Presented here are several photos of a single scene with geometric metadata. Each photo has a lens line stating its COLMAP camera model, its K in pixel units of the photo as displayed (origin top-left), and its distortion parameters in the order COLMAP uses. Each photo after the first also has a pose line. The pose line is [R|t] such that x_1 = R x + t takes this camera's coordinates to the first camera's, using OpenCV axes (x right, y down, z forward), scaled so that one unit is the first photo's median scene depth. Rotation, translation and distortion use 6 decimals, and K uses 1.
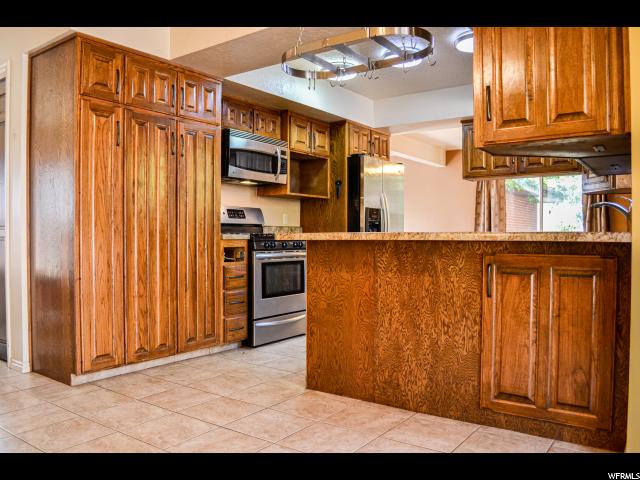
lens RADIAL K [[514.4, 0, 320.0], [0, 514.4, 240.0], [0, 0, 1]] dist [-0.076425, 0.003178]
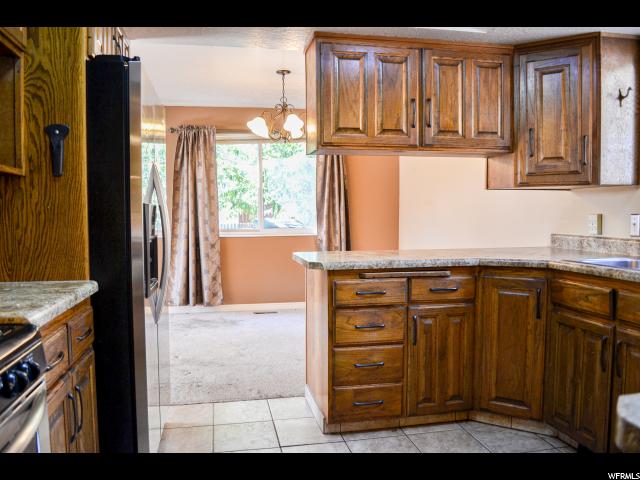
lens RADIAL K [[521.4, 0, 319.3], [0, 521.4, 242.5], [0, 0, 1]] dist [-0.081173, 0.006756]
pose [[0.687948, -0.042401, 0.724521, -0.176875], [0.011593, 0.998807, 0.047444, -0.096465], [-0.725668, -0.024240, 0.687618, 1.214195]]
